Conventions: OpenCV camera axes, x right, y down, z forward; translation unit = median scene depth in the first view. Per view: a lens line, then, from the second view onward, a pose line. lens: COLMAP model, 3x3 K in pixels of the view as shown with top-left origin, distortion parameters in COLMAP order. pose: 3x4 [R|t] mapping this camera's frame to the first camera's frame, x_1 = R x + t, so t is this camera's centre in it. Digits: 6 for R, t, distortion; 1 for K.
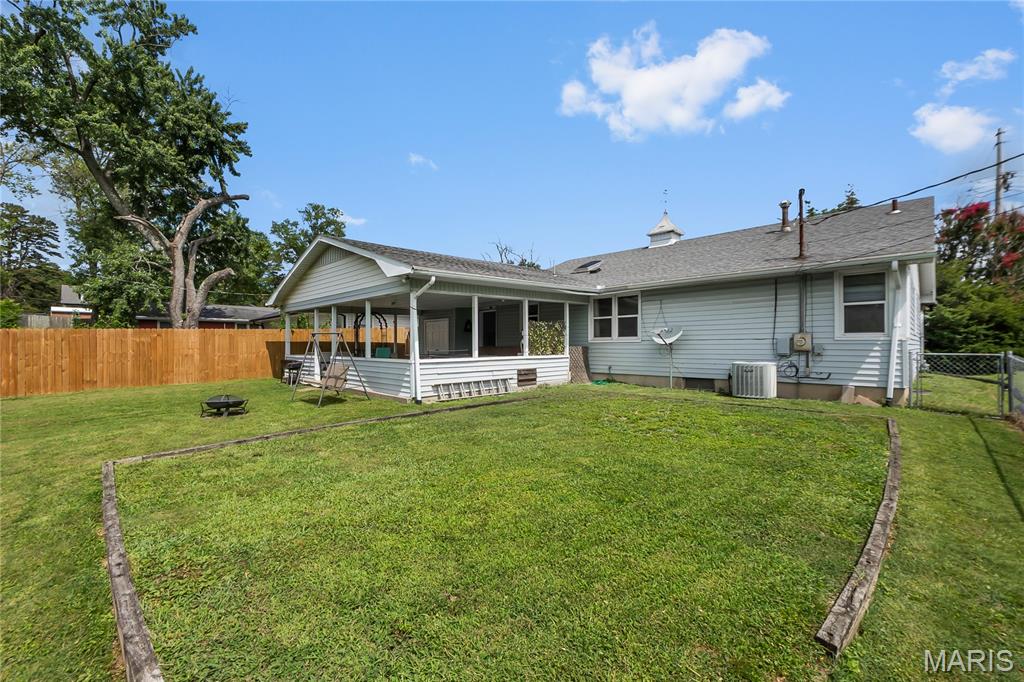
lens RADIAL K [[446.6, 0, 512.0], [0, 446.6, 341.0], [0, 0, 1]] dist [0.000054, -0.000030]
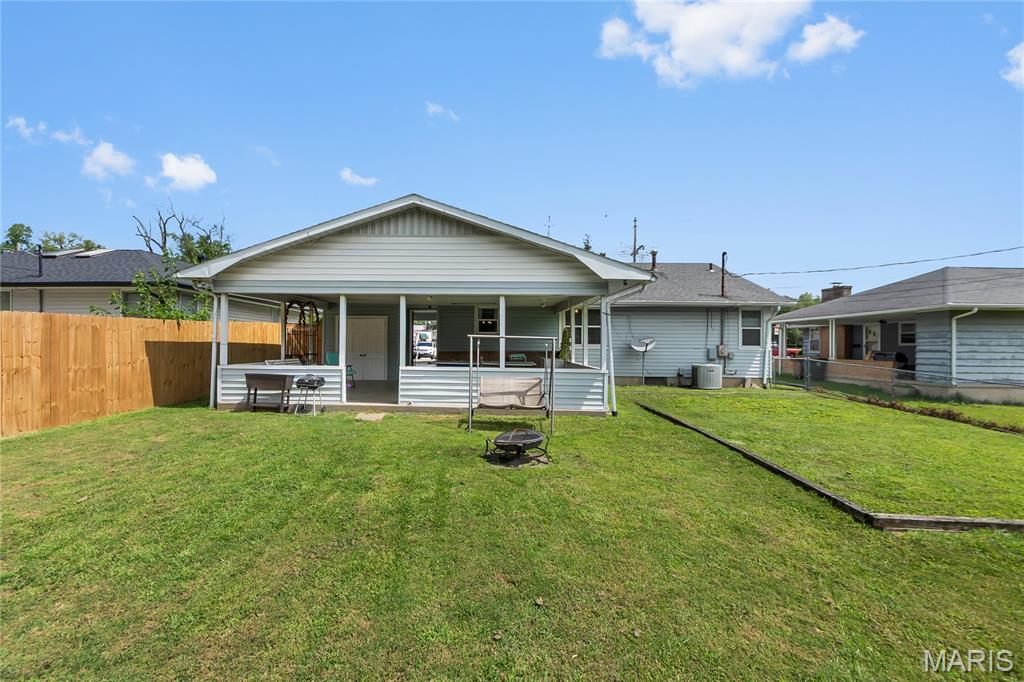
lens RADIAL K [[446.0, 0, 512.0], [0, 446.0, 341.0], [0, 0, 1]] dist [-0.001943, -0.000169]
pose [[0.693305, 0.018544, 0.720406, -0.903328], [-0.019645, 0.999784, -0.006829, -0.006198], [-0.720377, -0.009418, 0.693519, 0.424913]]
